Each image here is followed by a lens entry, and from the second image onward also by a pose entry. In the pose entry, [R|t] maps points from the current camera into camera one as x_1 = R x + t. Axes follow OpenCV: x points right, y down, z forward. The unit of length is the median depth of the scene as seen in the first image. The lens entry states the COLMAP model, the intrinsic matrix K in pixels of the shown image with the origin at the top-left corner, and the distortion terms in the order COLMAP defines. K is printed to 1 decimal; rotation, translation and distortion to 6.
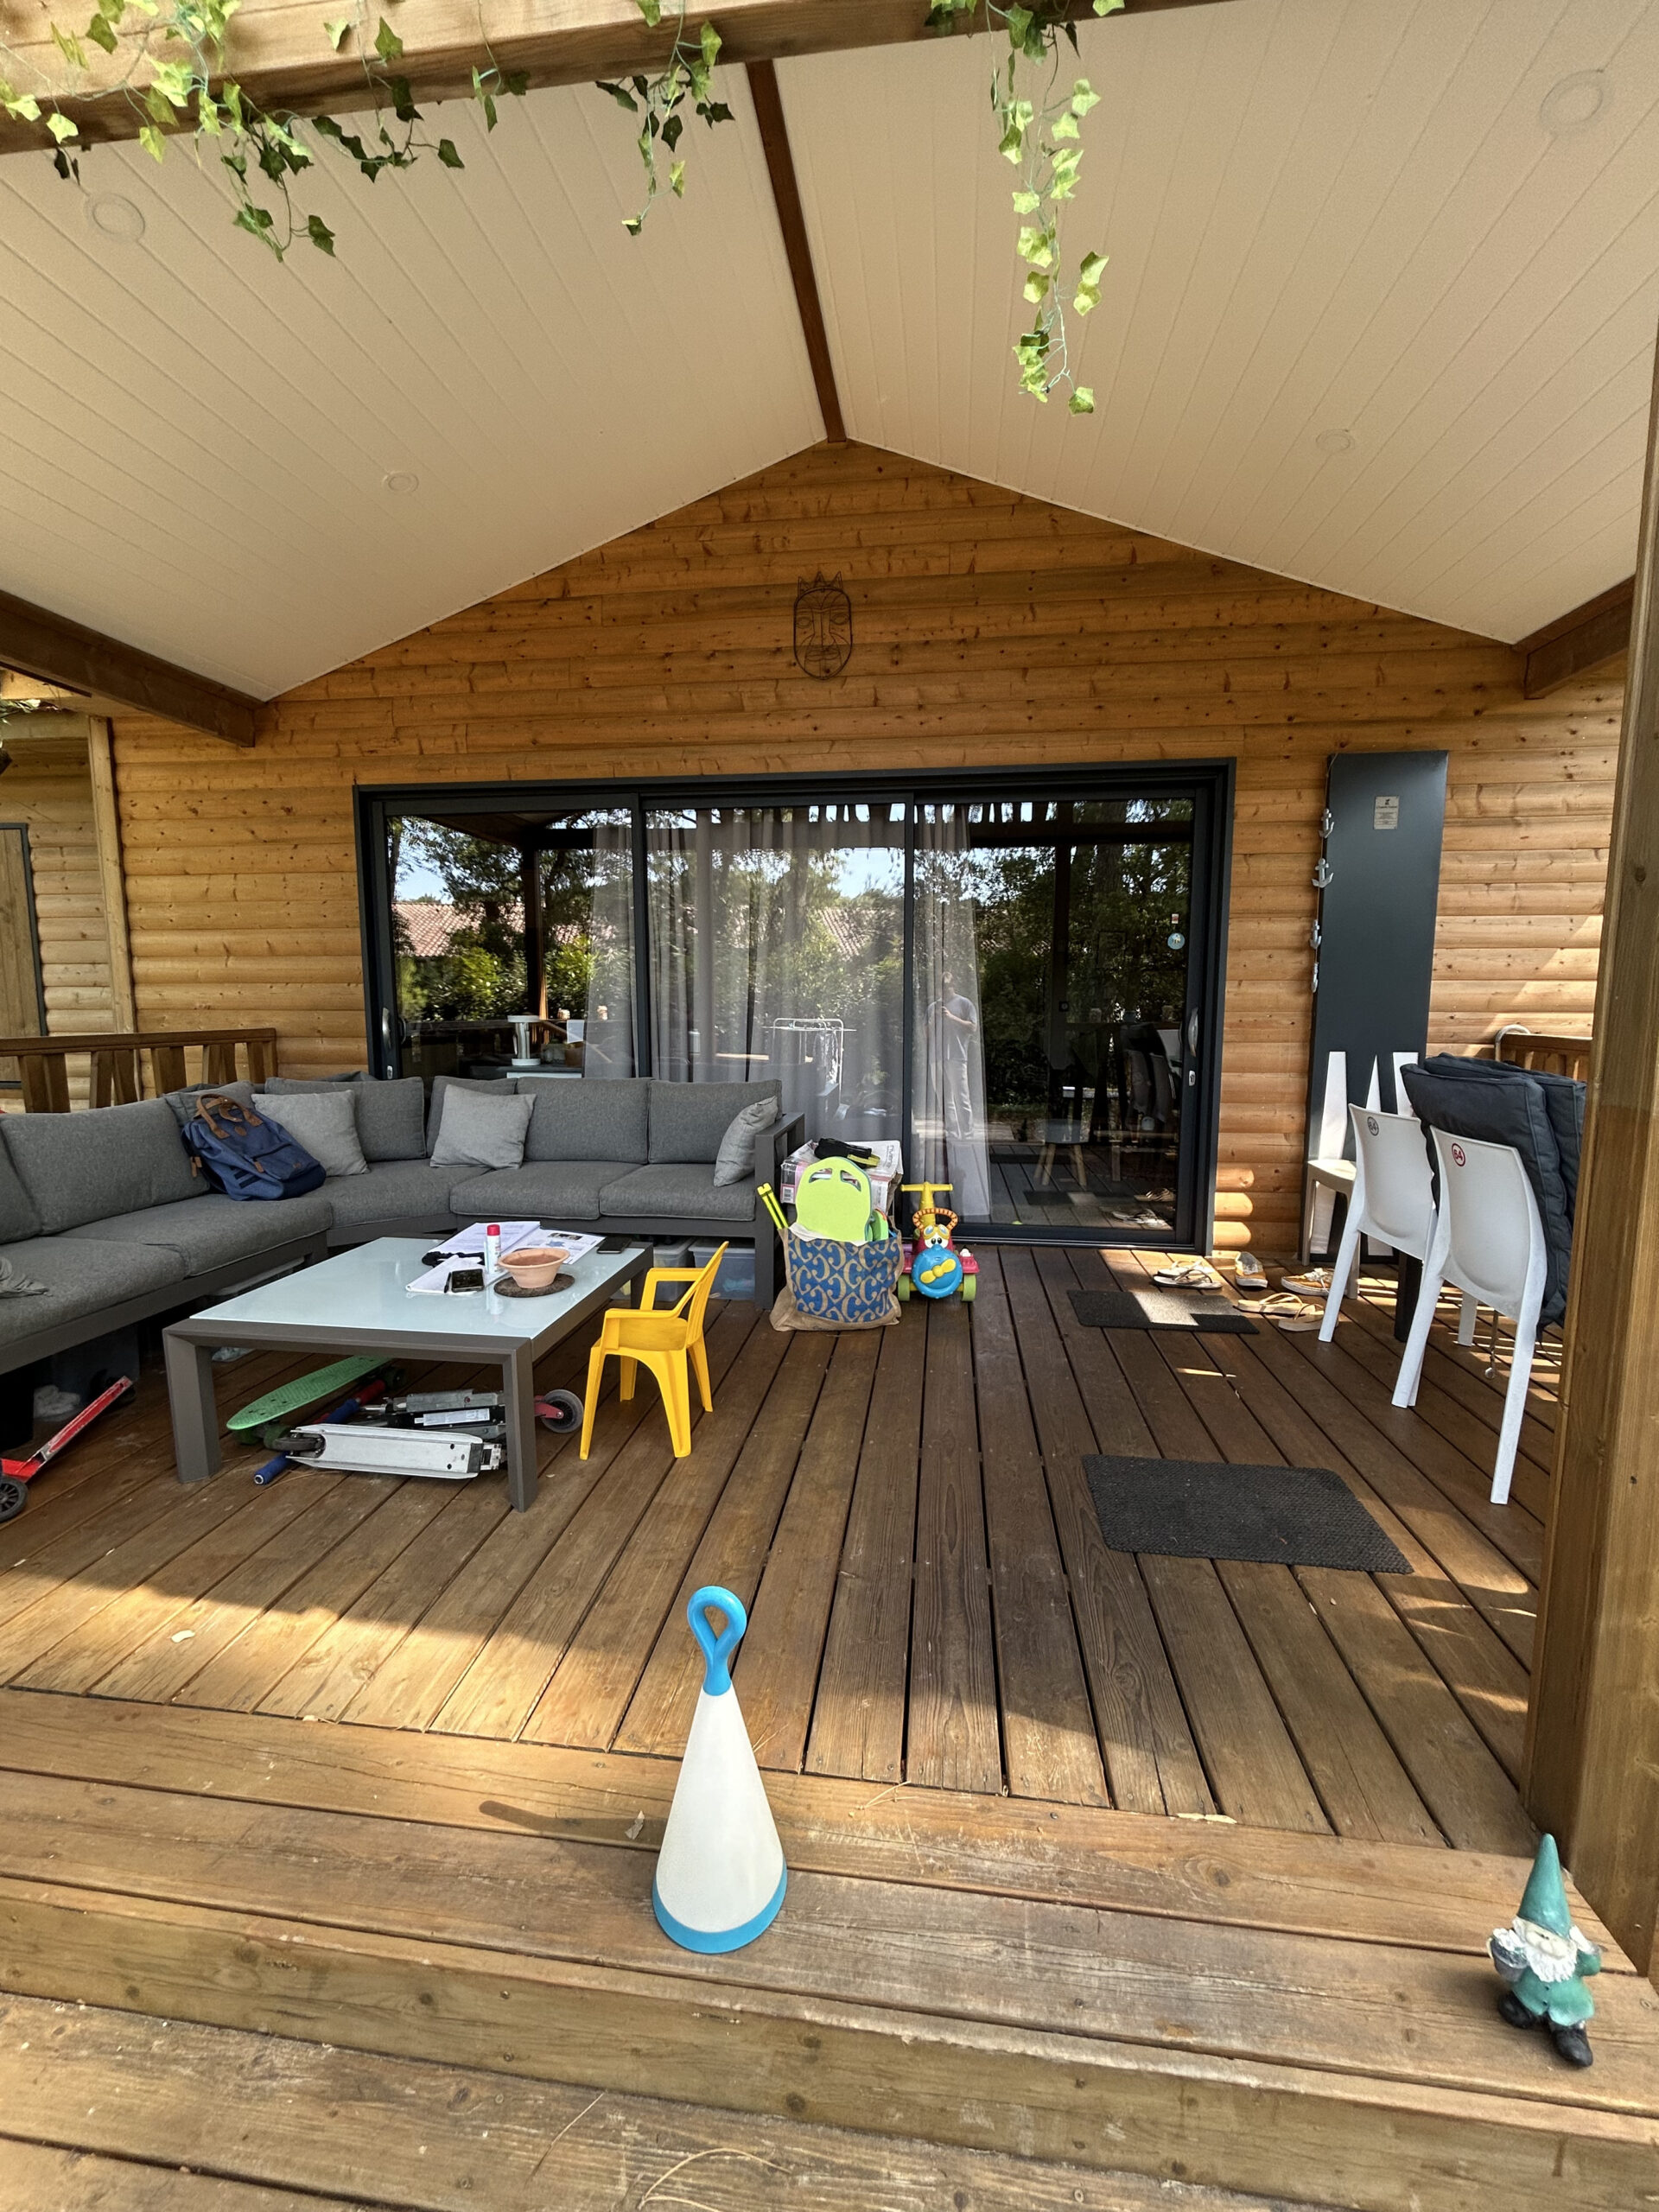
lens RADIAL K [[883.9, 0, 832.4], [0, 883.9, 1100.9], [0, 0, 1]] dist [-0.000280, -0.000170]
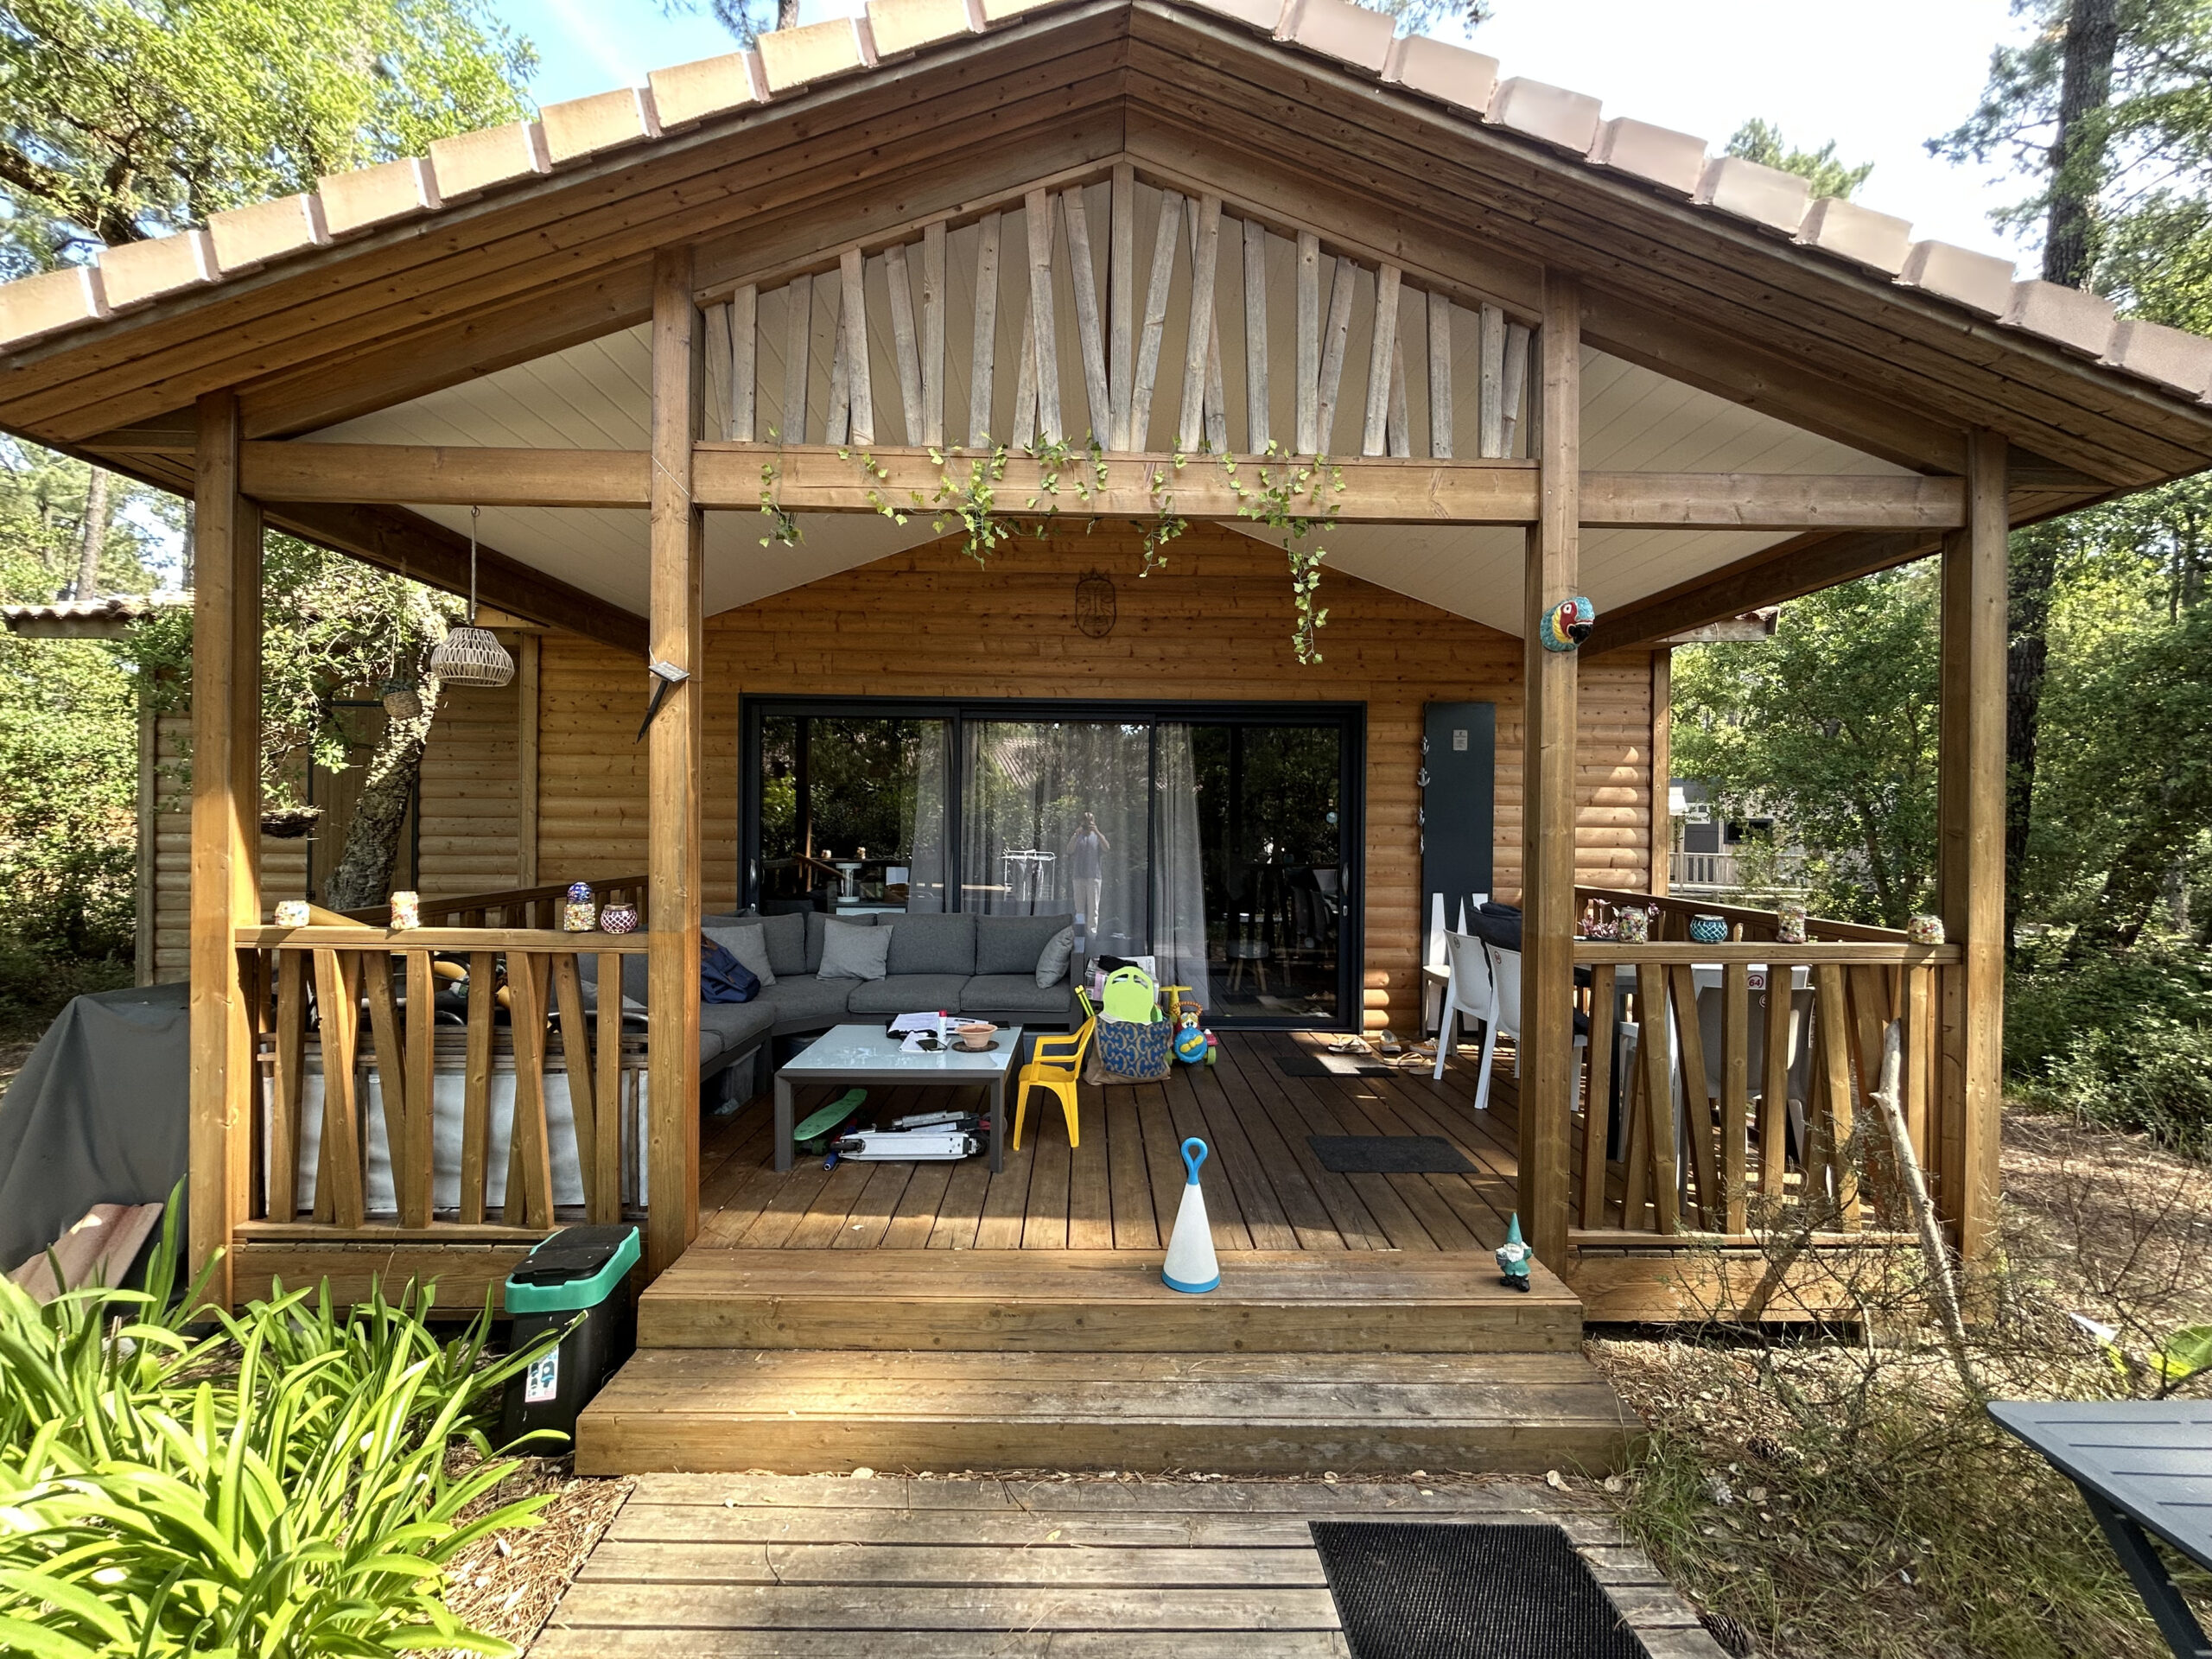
lens RADIAL K [[883.9, 0, 1098.2], [0, 883.9, 826.9], [0, 0, 1]] dist [-0.000280, -0.000170]
pose [[0.990194, 0.008620, 0.139433, -0.230056], [0.006473, 0.994192, -0.107427, -0.010744], [-0.139549, 0.107276, 0.984387, -0.446712]]
